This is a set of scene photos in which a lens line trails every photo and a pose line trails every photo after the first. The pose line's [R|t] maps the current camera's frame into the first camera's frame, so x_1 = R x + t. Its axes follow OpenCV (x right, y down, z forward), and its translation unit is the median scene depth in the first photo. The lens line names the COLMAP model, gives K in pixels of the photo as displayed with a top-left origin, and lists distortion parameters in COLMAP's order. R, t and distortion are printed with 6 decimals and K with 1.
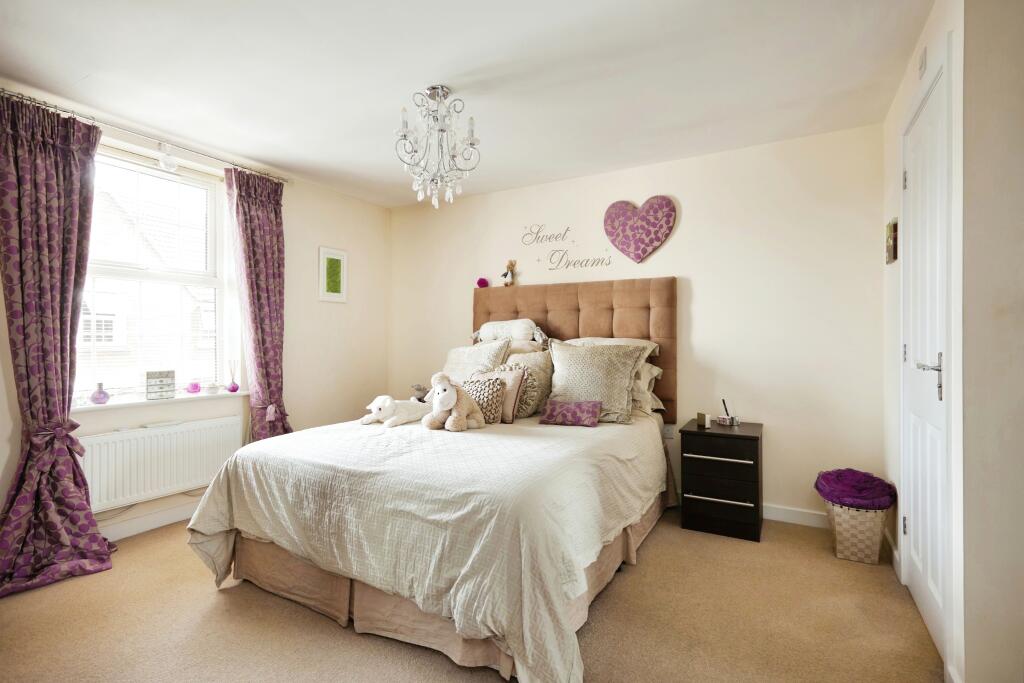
lens RADIAL K [[500.9, 0, 512.0], [0, 500.9, 341.5], [0, 0, 1]] dist [-0.000179, 0.000099]
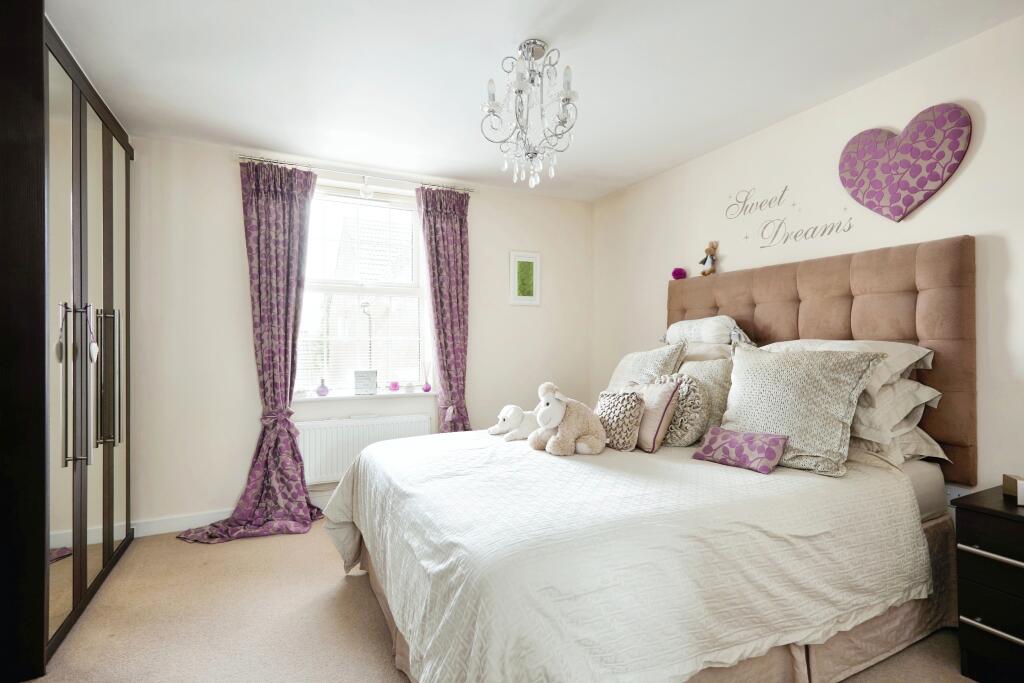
lens RADIAL K [[495.9, 0, 512.0], [0, 495.9, 341.5], [0, 0, 1]] dist [0.001869, 0.000087]
pose [[0.822599, -0.004366, -0.568605, 0.222382], [0.000410, 0.999975, -0.007086, -0.000727], [0.568622, 0.005596, 0.822580, 0.223458]]
